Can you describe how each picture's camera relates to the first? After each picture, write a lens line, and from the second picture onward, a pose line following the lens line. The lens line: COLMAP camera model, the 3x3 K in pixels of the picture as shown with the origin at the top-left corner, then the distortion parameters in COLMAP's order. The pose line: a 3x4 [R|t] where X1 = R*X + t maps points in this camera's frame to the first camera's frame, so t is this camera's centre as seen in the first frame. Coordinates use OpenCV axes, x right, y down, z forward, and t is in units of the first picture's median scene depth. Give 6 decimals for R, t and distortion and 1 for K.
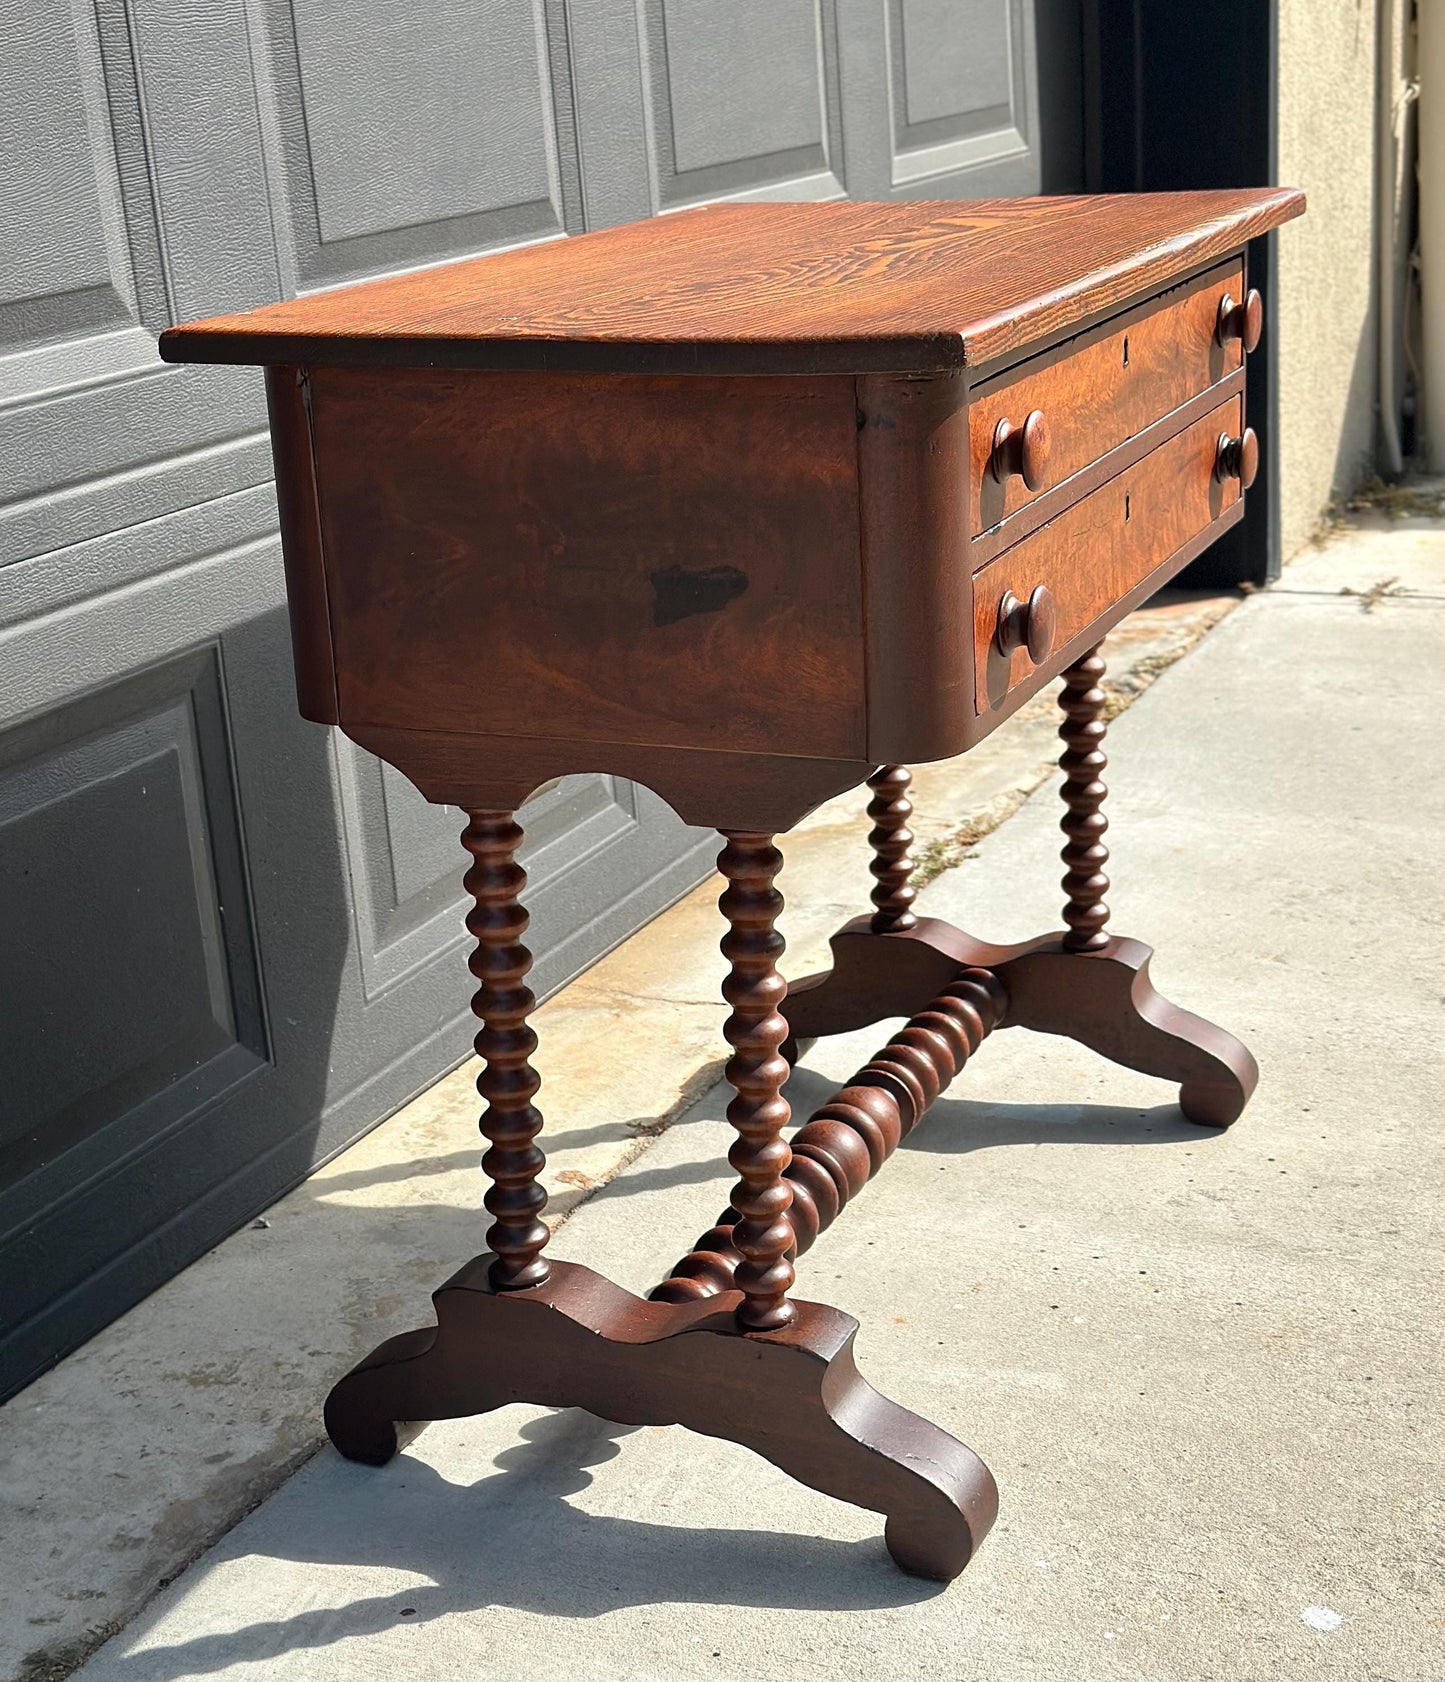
lens RADIAL K [[2697.9, 0, 731.8], [0, 2697.9, 841.4], [0, 0, 1]] dist [0.127813, 0.000000]
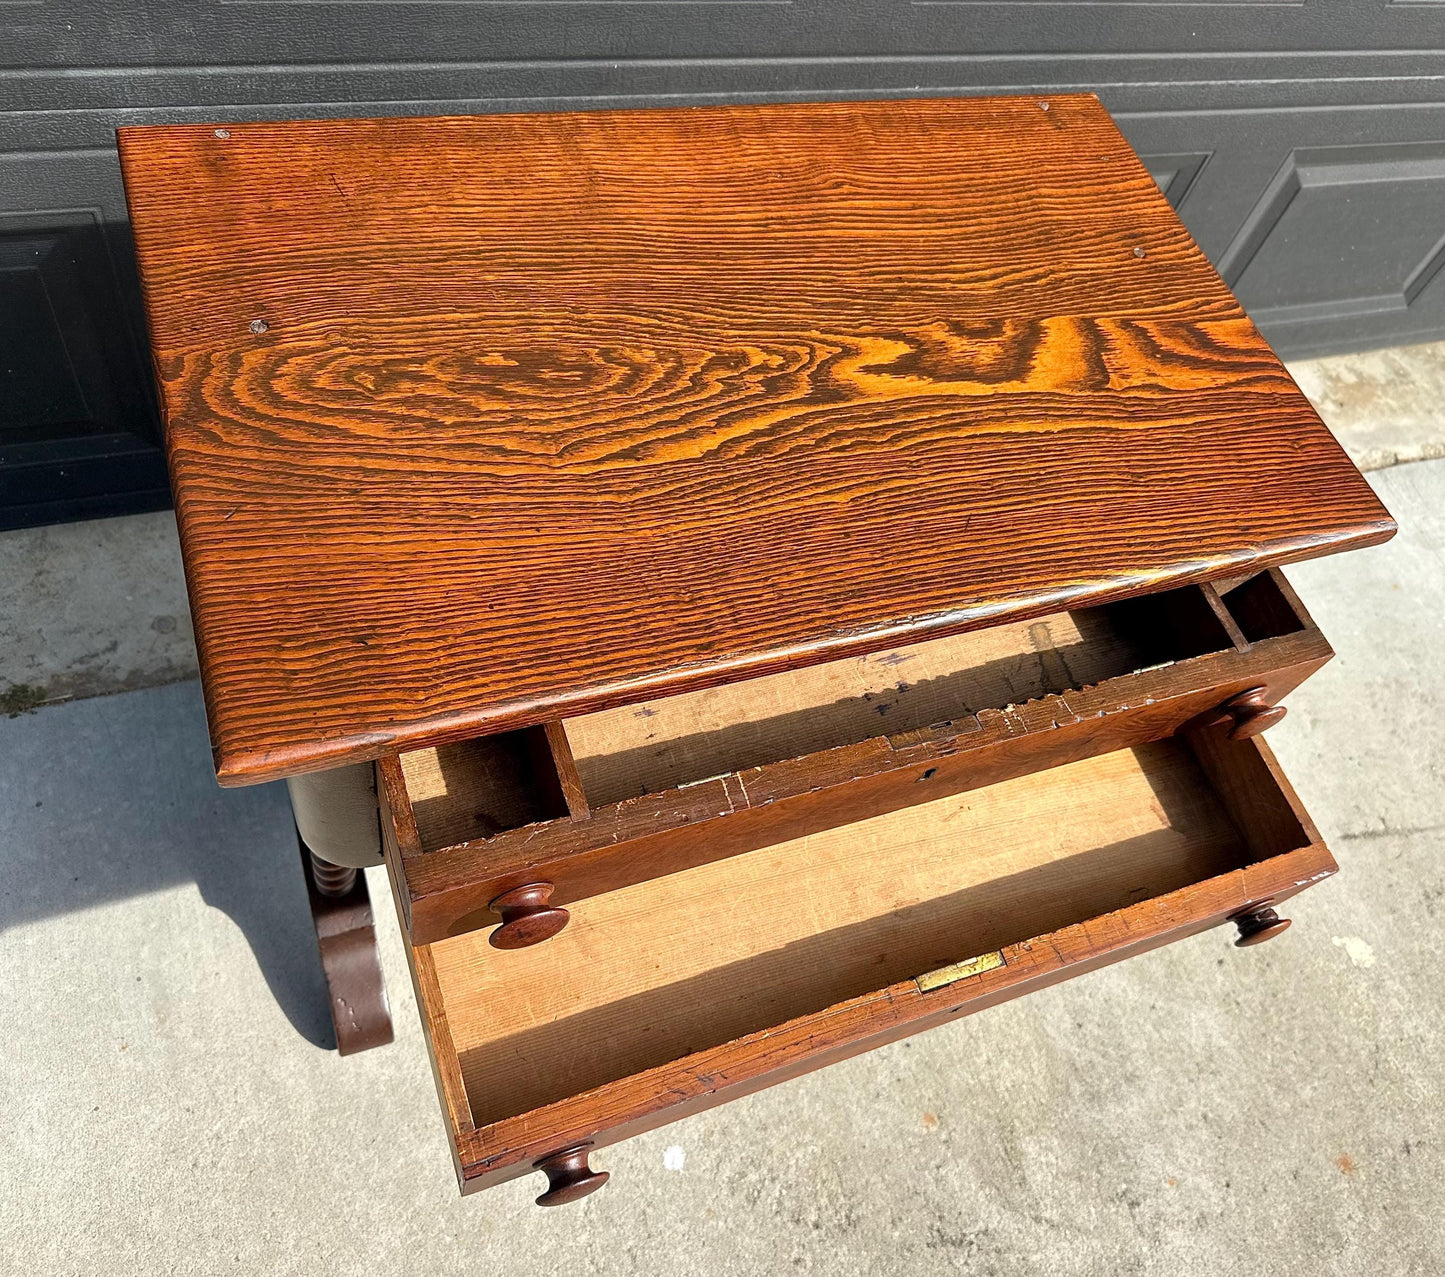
lens RADIAL K [[1225.7, 0, 752.3], [0, 1225.7, 635.6], [0, 0, 1]] dist [0.060778, -0.091529]
pose [[0.664061, 0.716697, -0.212997, 0.124280], [-0.452423, 0.611980, 0.648686, -0.329293], [0.595262, -0.334403, 0.730642, 0.391639]]
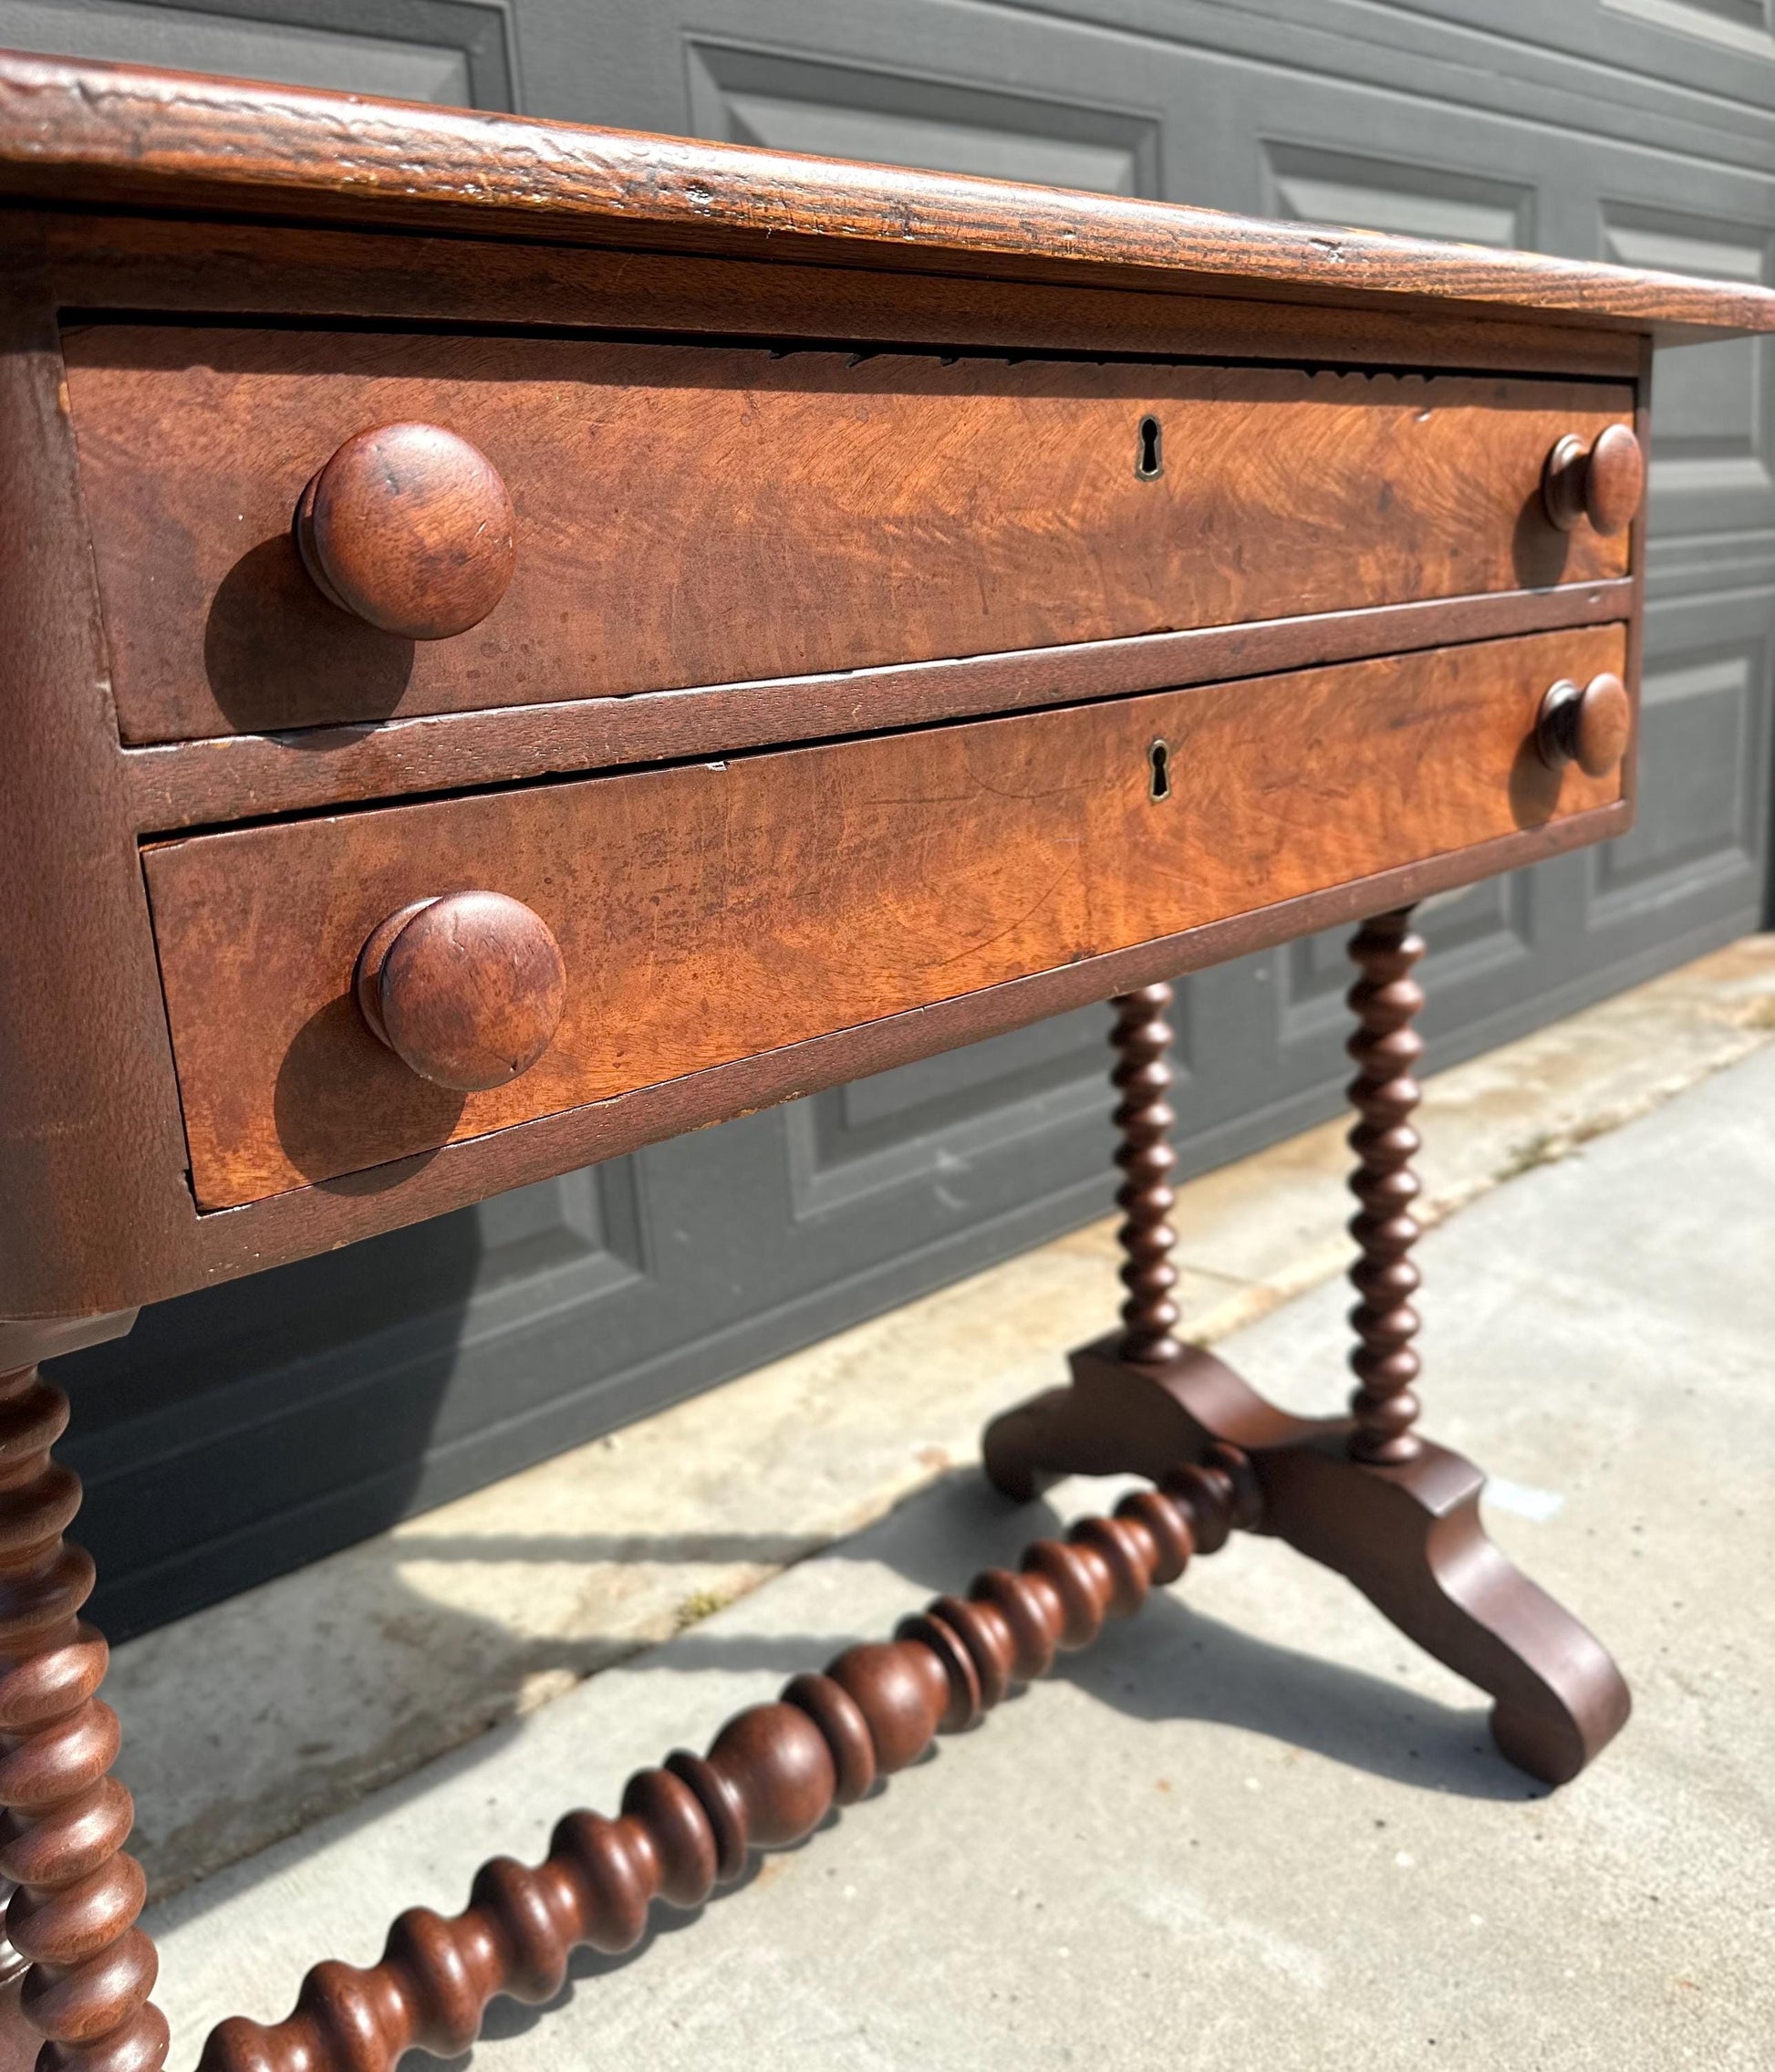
lens RADIAL K [[1696.3, 0, 884.9], [0, 1696.3, 969.5], [0, 0, 1]] dist [0.062041, -0.097342]
pose [[0.904792, 0.103428, -0.413103, 0.184645], [-0.121148, 0.992491, -0.016855, -0.059367], [0.408258, 0.065297, 0.910528, 0.551159]]
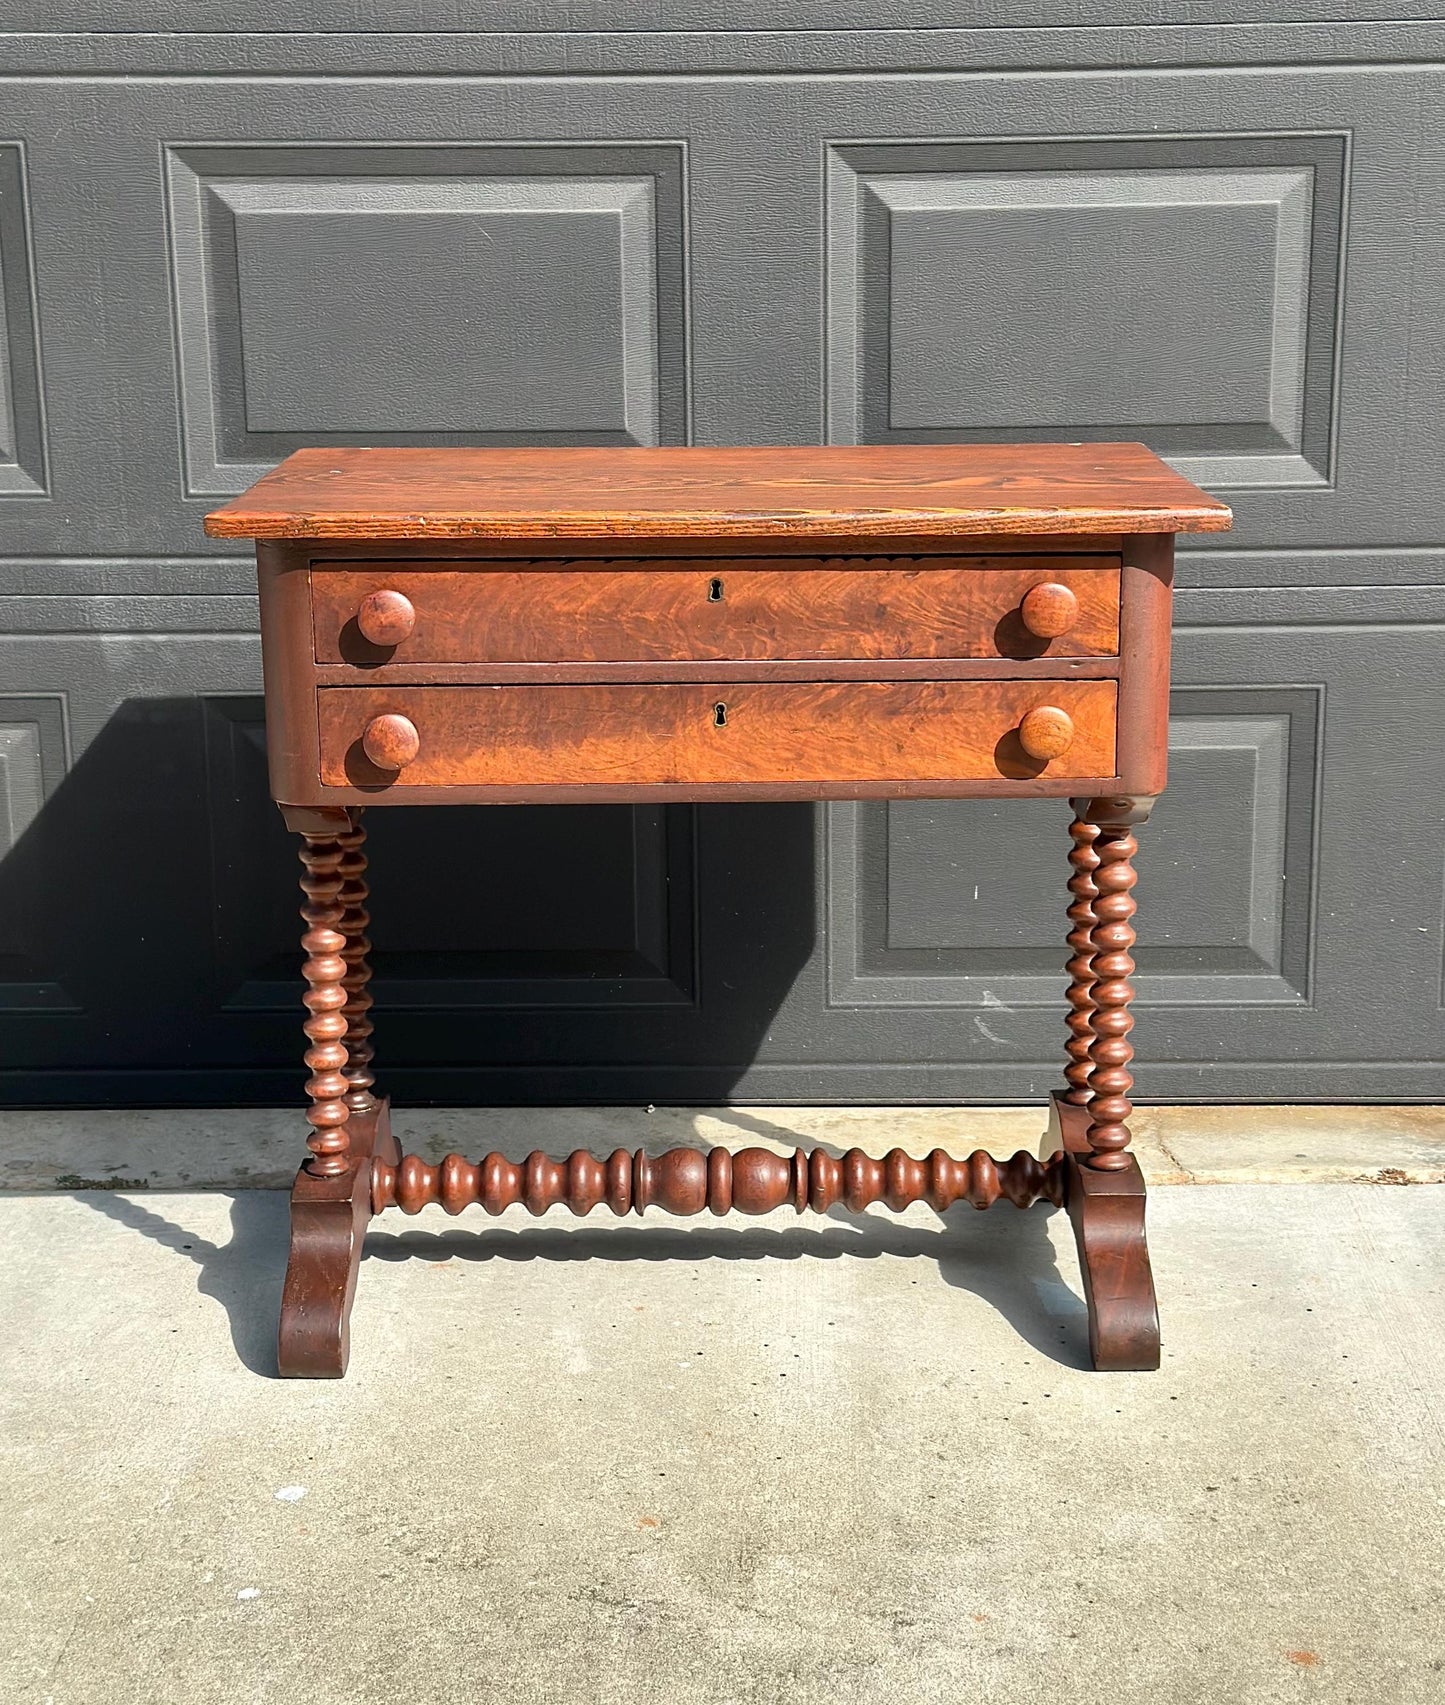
lens RADIAL K [[2802.1, 0, 736.1], [0, 2802.1, 874.3], [0, 0, 1]] dist [0.151250, 0.000000]
pose [[0.402046, 0.277030, -0.872705, 1.012630], [-0.290565, 0.942467, 0.165315, -0.211507], [0.868292, 0.187113, 0.459410, 0.345157]]
